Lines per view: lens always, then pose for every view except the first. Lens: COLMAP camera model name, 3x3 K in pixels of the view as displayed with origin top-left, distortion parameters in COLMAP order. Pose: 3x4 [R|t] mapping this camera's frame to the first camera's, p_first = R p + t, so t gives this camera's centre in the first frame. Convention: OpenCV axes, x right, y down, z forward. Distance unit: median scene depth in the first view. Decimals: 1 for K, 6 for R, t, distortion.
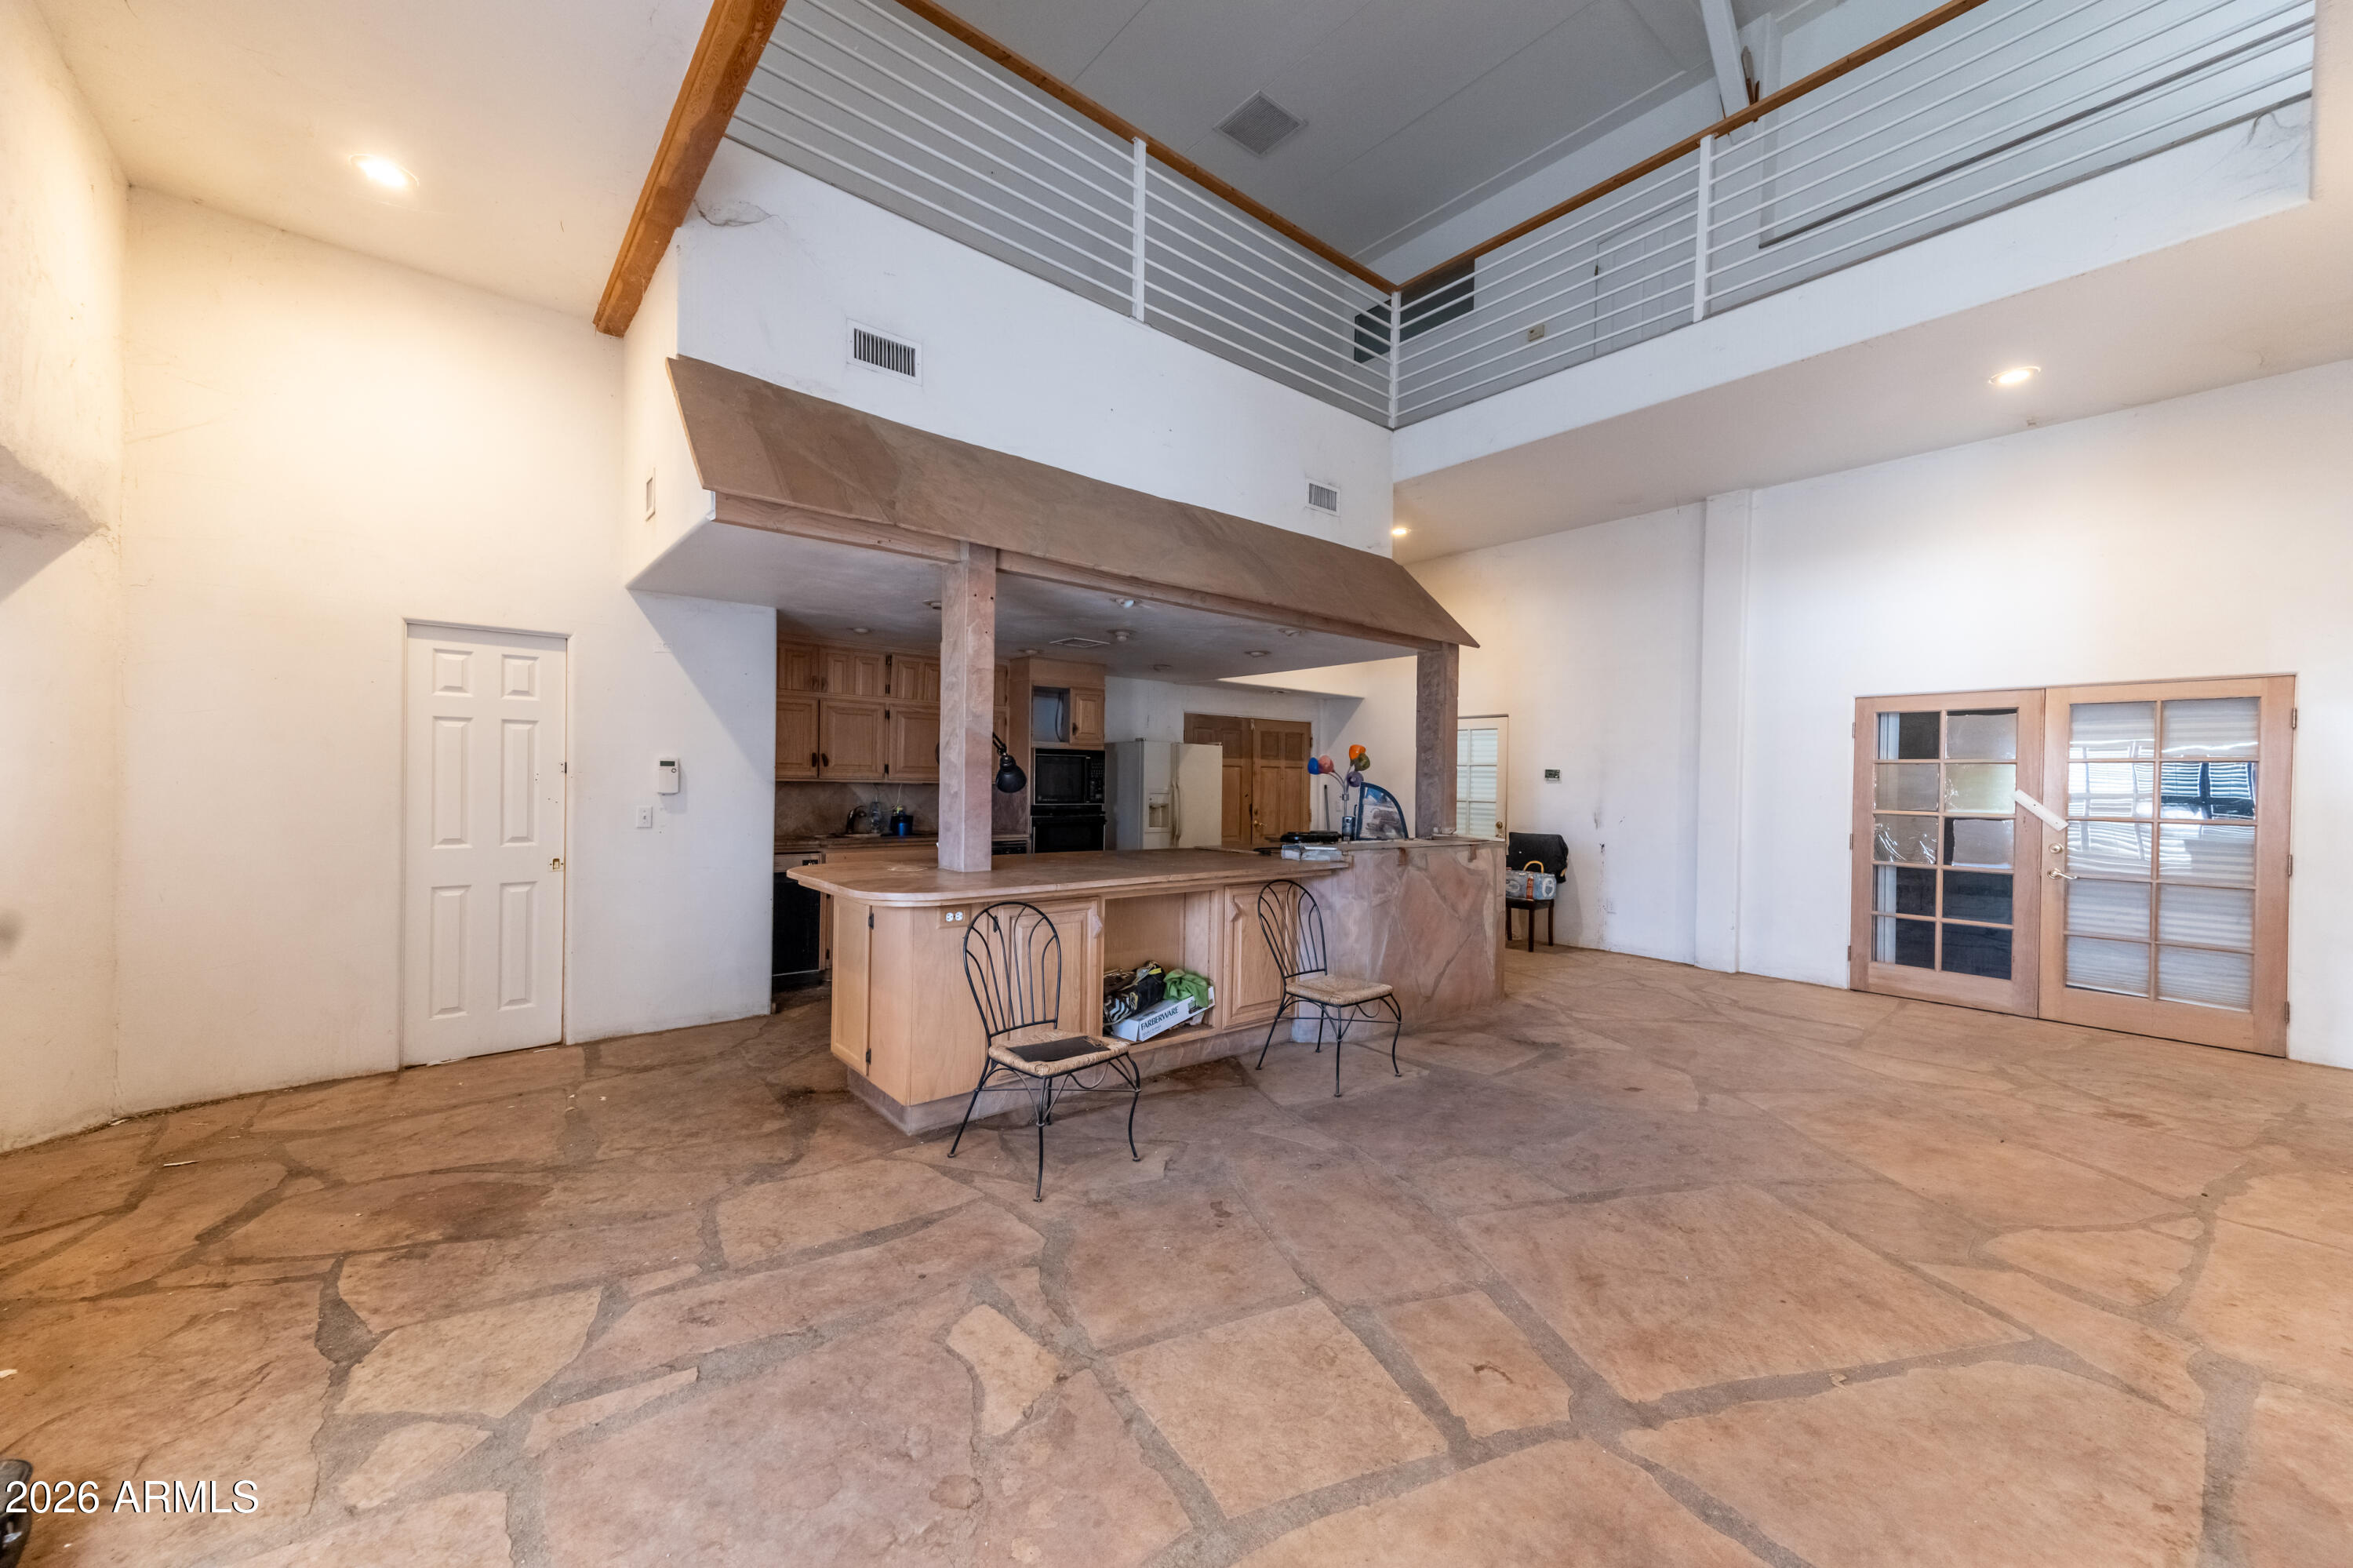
lens RADIAL K [[900.4, 0, 1178.3], [0, 900.4, 781.1], [0, 0, 1]] dist [0.018221, -0.000048]
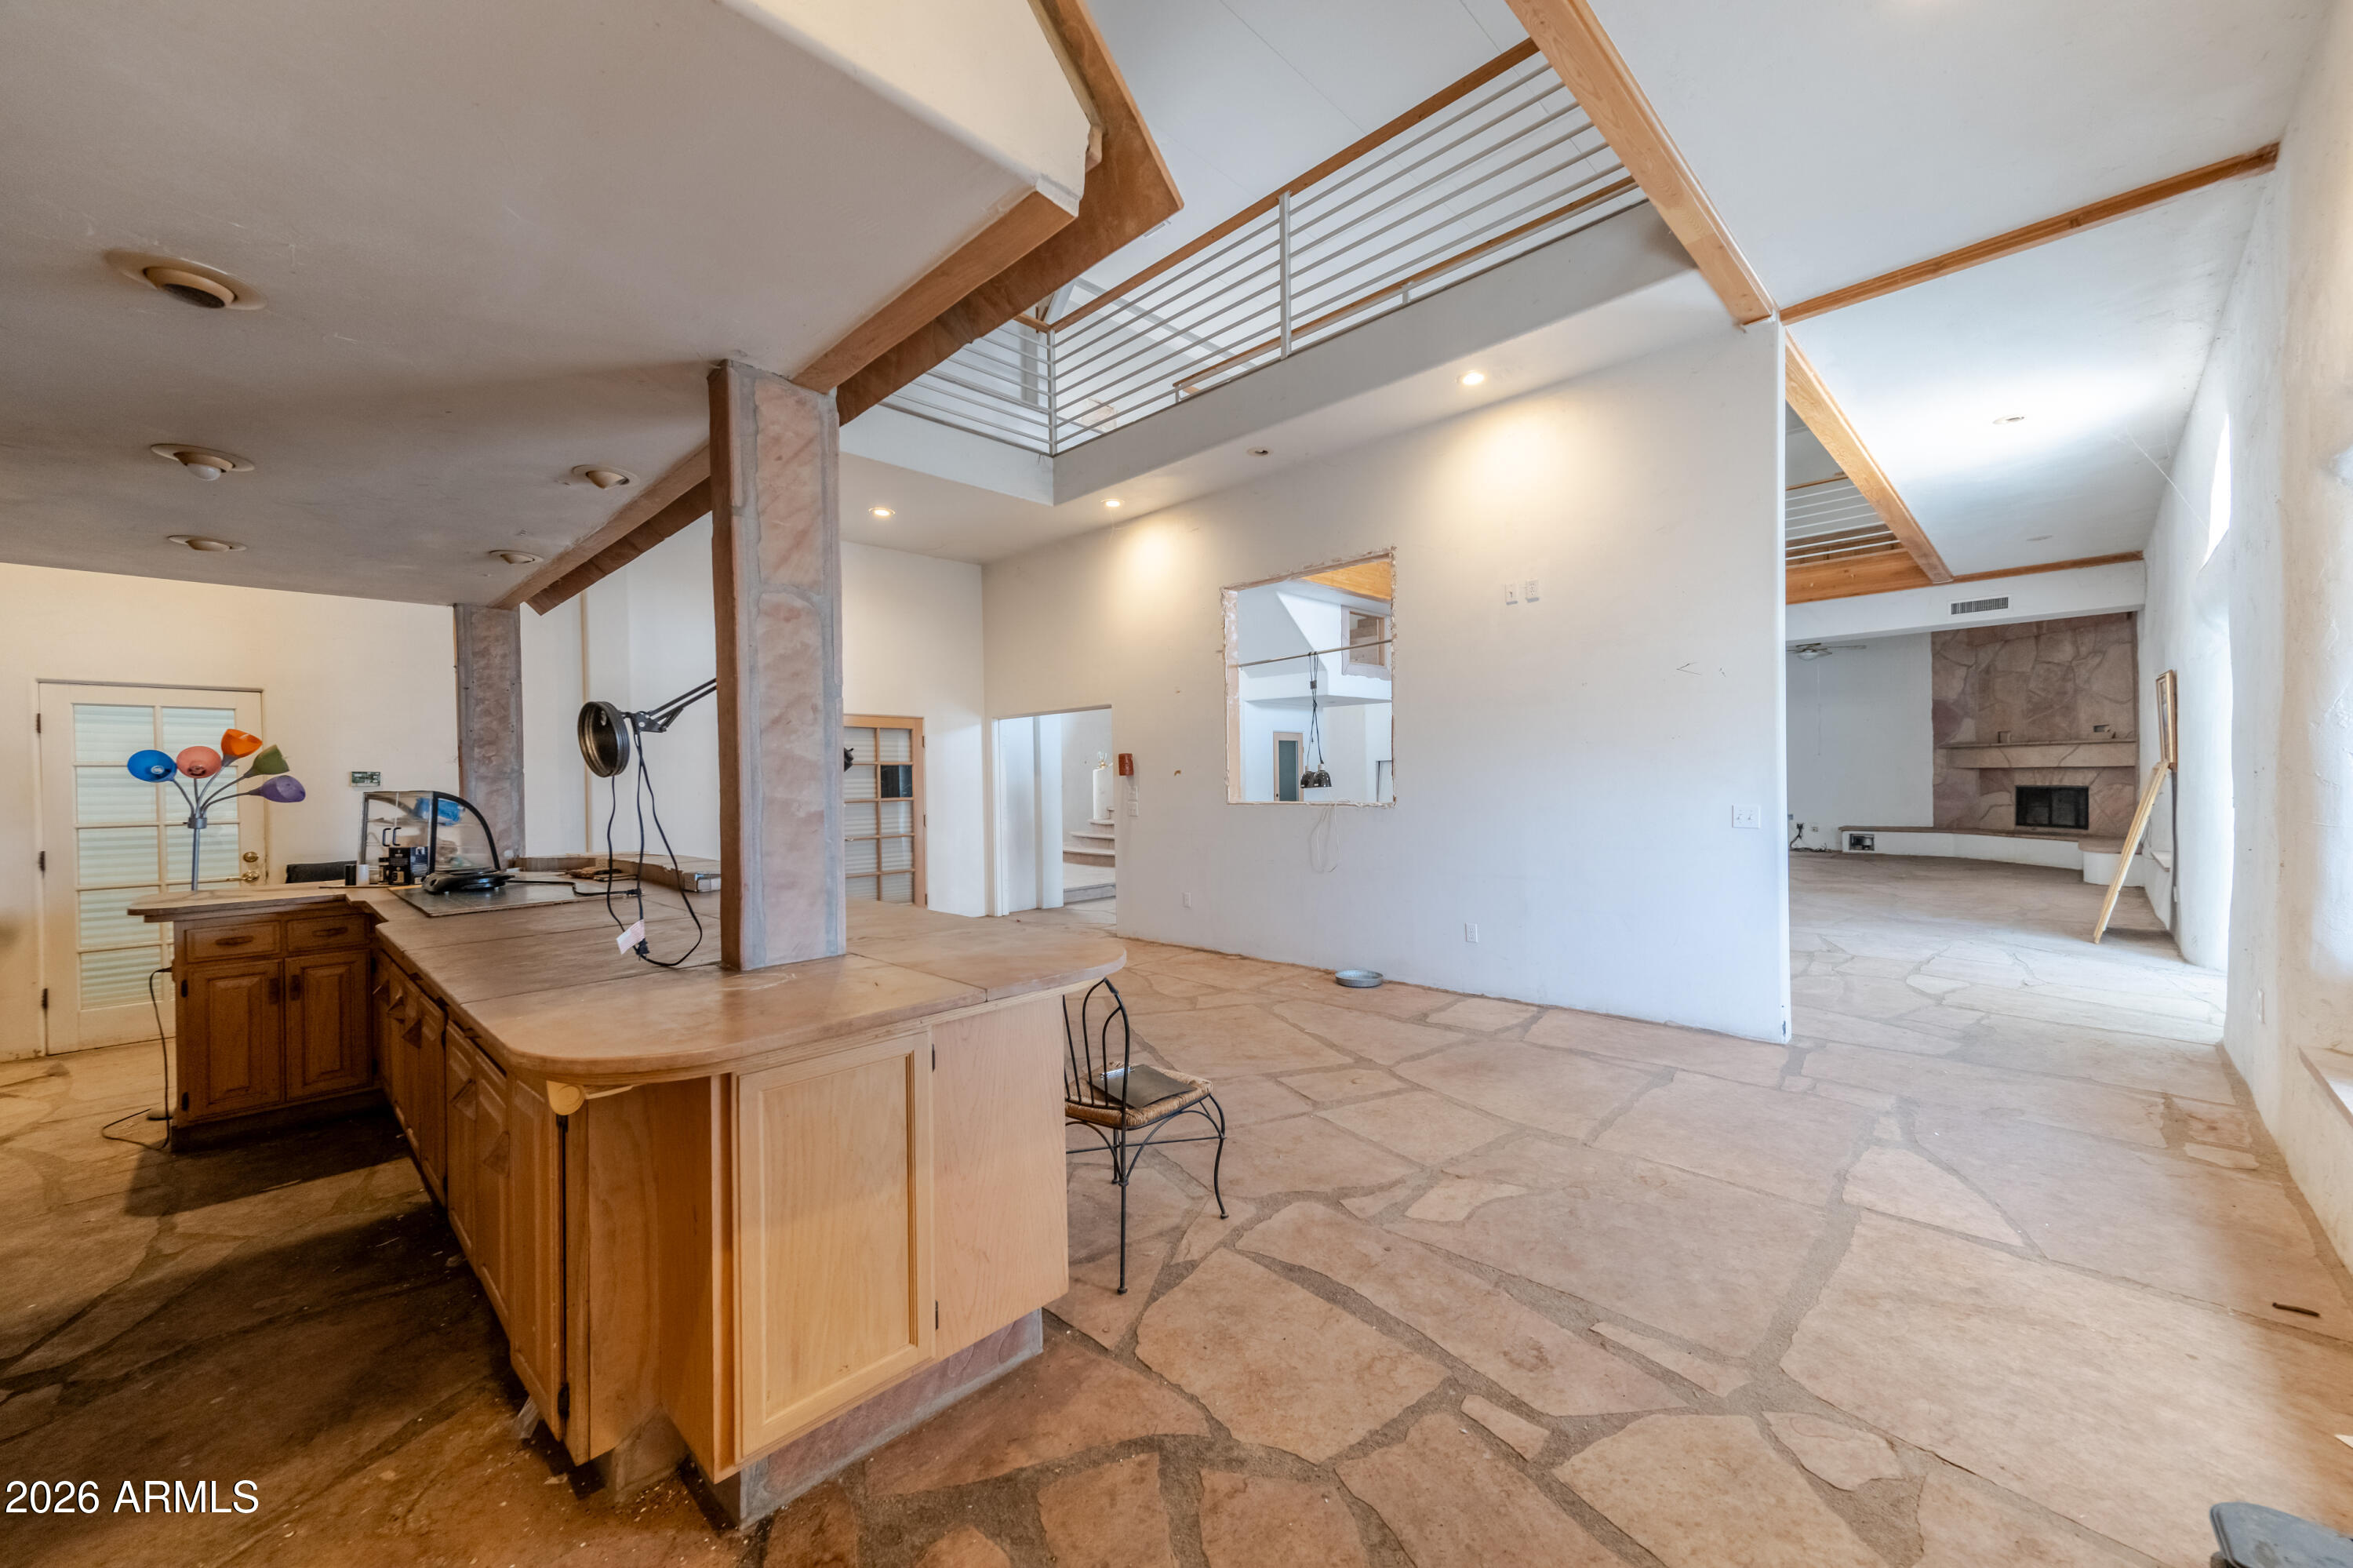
lens RADIAL K [[900.4, 0, 1181.6], [0, 900.4, 779.3], [0, 0, 1]] dist [0.018221, -0.000048]
pose [[-0.099477, -0.017104, 0.994893, -1.399504], [0.022574, 0.999556, 0.019442, -0.027912], [-0.994784, 0.024392, -0.099047, 1.433269]]
